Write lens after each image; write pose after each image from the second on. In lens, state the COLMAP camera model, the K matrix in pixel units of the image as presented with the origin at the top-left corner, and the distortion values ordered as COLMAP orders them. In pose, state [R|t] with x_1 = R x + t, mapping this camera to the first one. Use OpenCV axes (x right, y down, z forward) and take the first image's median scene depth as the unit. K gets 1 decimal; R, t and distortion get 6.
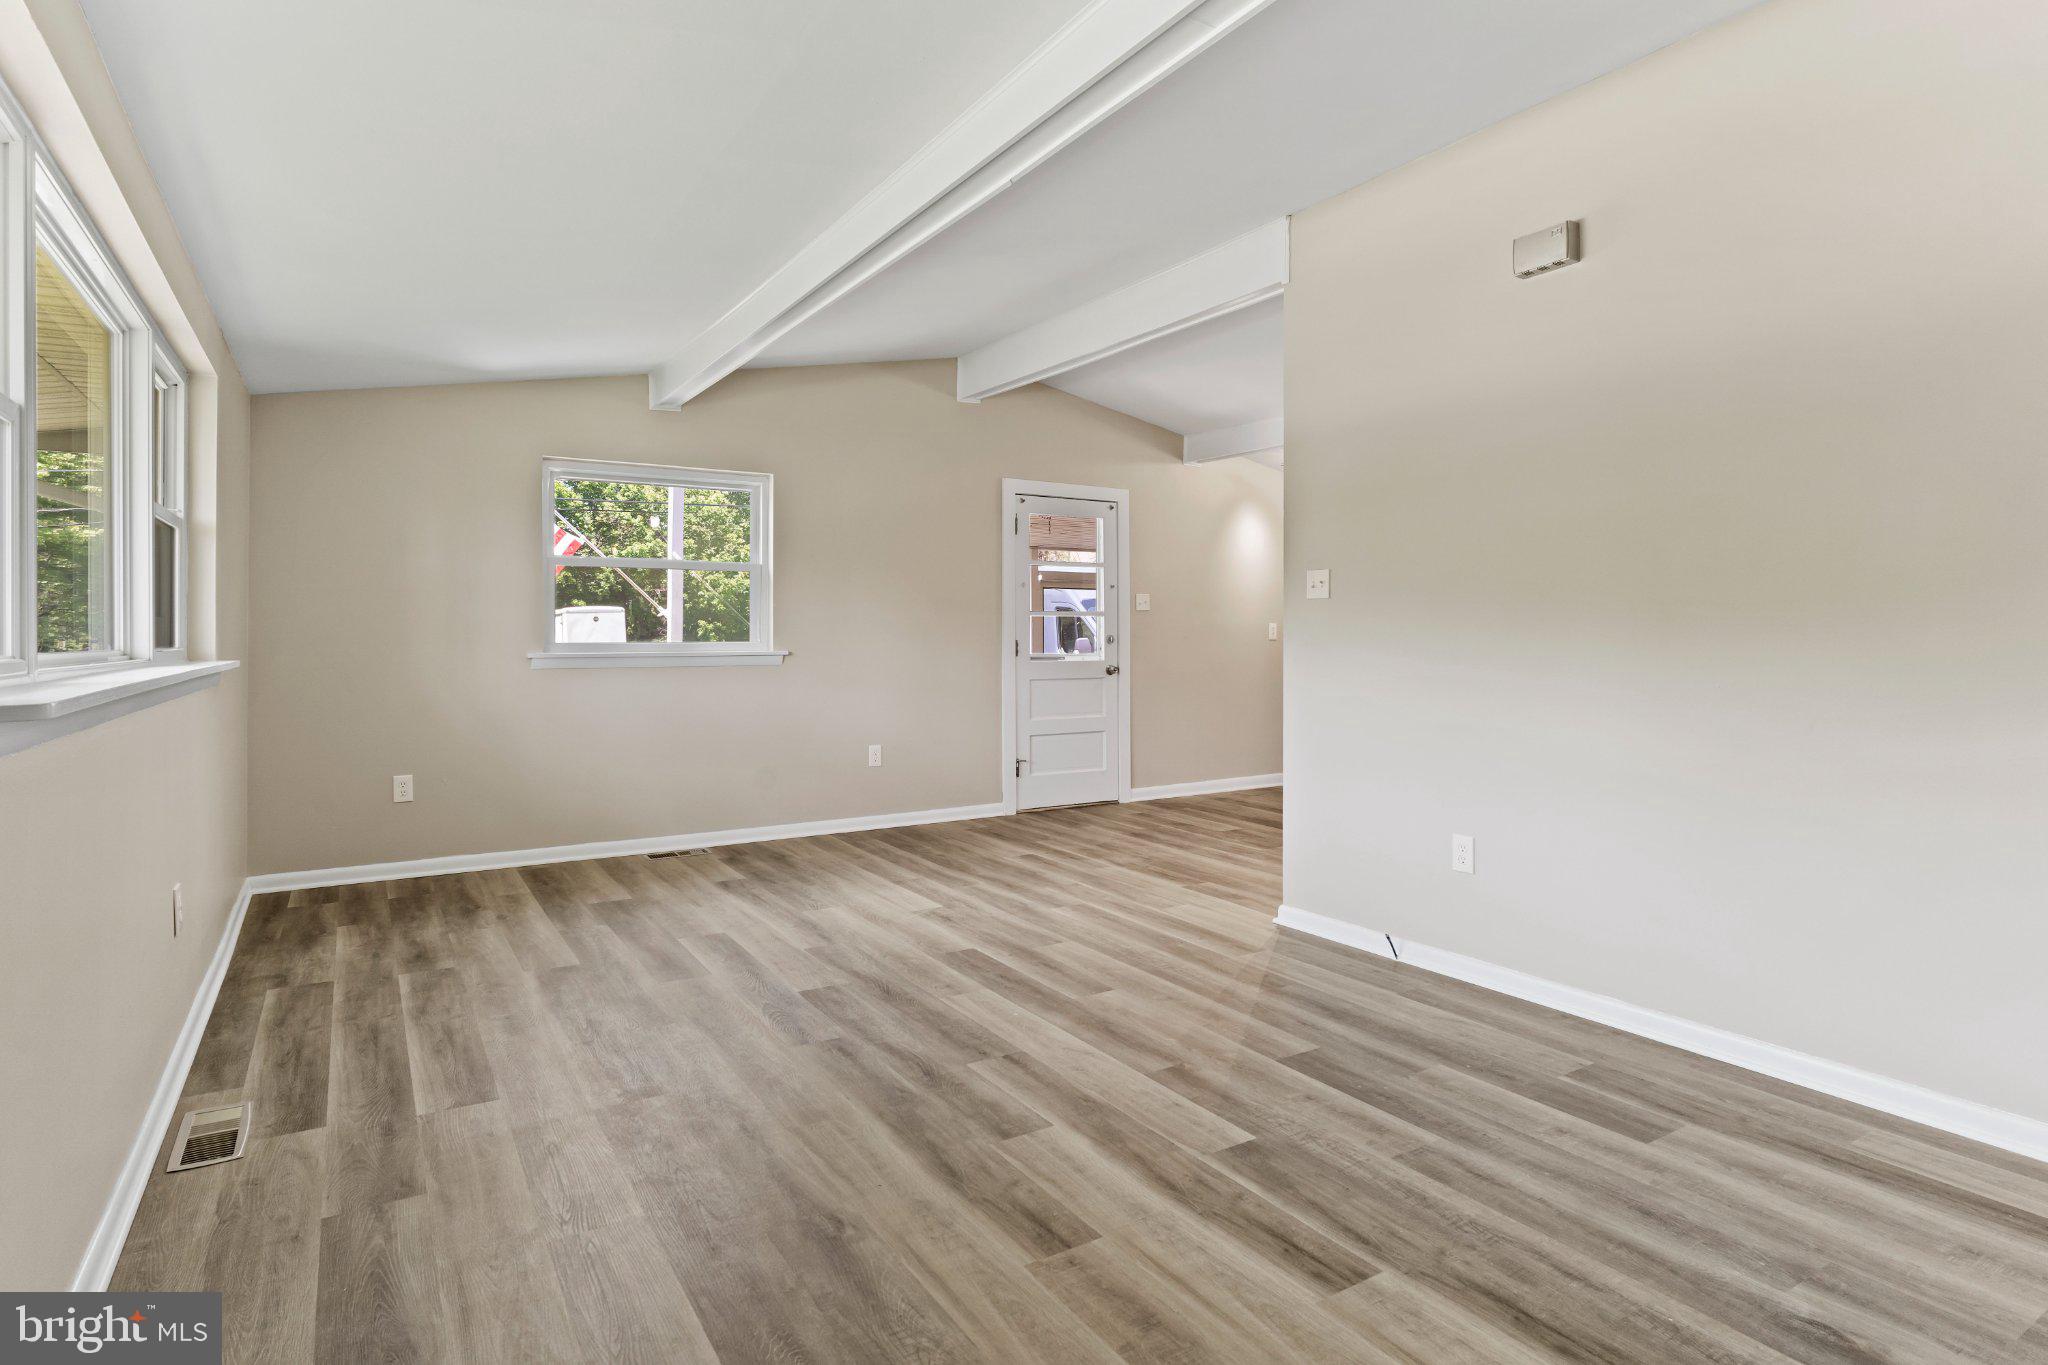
lens RADIAL K [[1059.9, 0, 1026.4], [0, 1059.9, 640.5], [0, 0, 1]] dist [-0.002408, -0.000497]
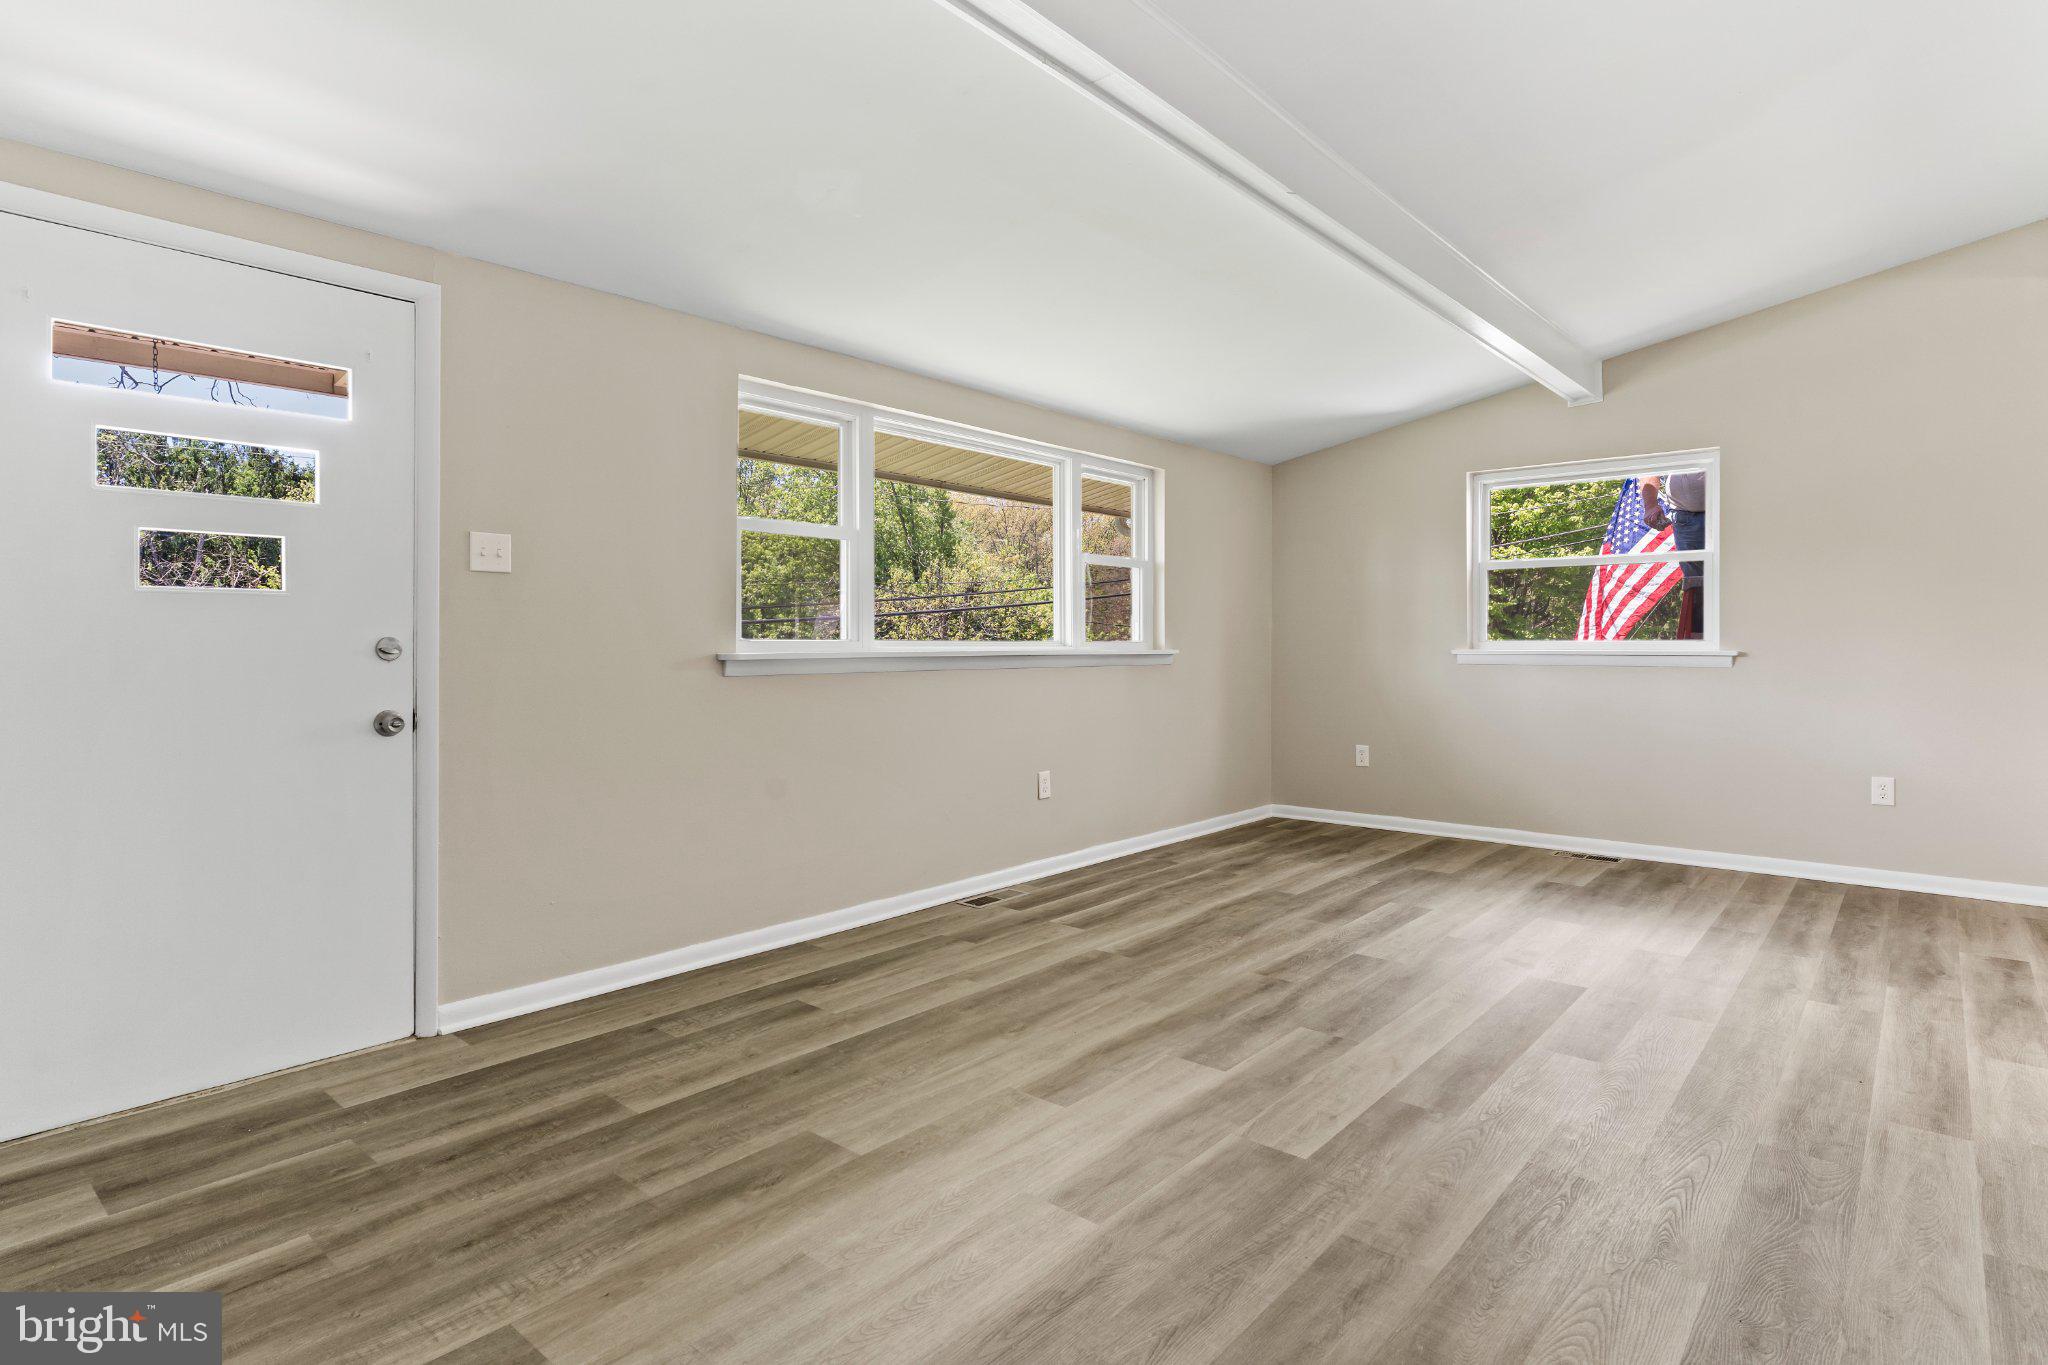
lens RADIAL K [[1060.7, 0, 1024.6], [0, 1060.7, 673.3], [0, 0, 1]] dist [-0.009552, 0.005475]
pose [[0.287497, 0.025068, -0.957453, 0.937513], [0.000617, 0.999652, 0.026358, 0.012087], [0.957781, -0.008169, 0.287382, 0.448132]]
